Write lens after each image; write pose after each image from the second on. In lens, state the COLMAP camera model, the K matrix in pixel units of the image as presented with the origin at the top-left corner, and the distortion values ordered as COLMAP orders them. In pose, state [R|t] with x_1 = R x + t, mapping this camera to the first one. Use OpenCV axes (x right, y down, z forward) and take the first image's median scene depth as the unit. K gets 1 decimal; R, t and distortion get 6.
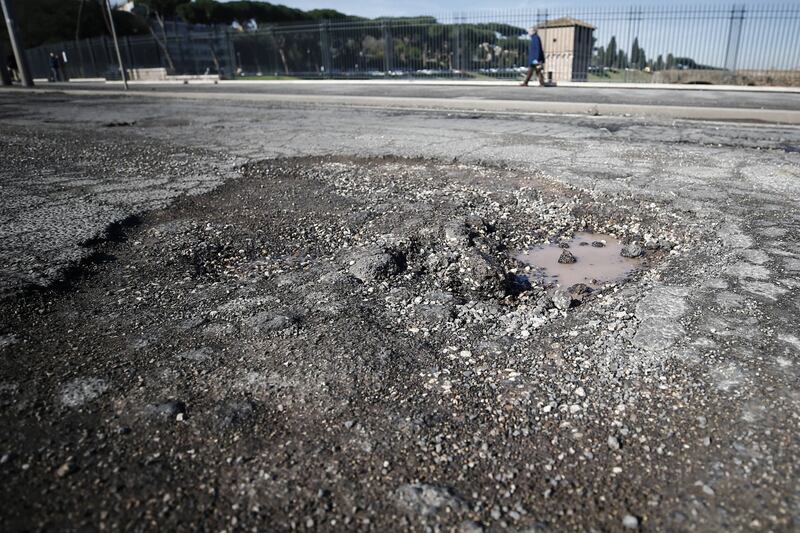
lens RADIAL K [[533.7, 0, 400.2], [0, 533.7, 261.5], [0, 0, 1]] dist [-0.050312, 0.001368]
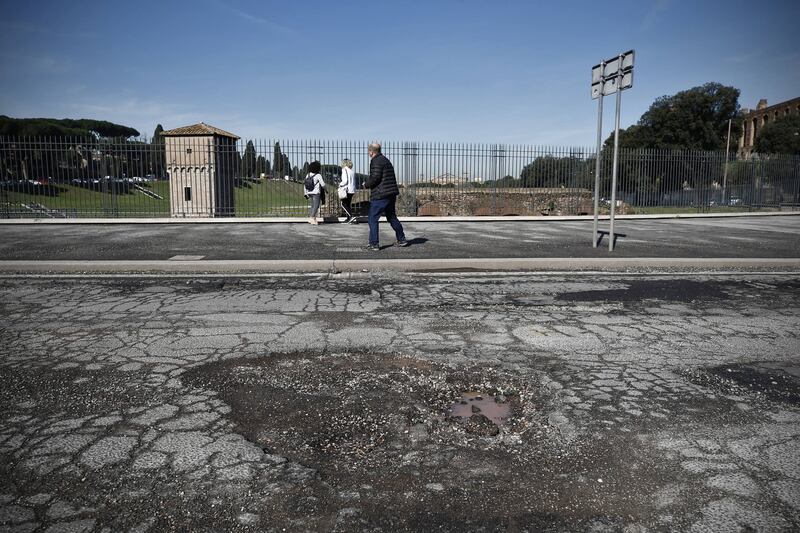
lens RADIAL K [[719.5, 0, 402.5], [0, 719.5, 266.5], [0, 0, 1]] dist [0.058494, 0.004313]
pose [[0.839946, -0.070876, 0.538022, -0.883000], [0.188544, 0.967786, -0.166859, -0.085831], [-0.508864, 0.241593, 0.826251, -0.752237]]
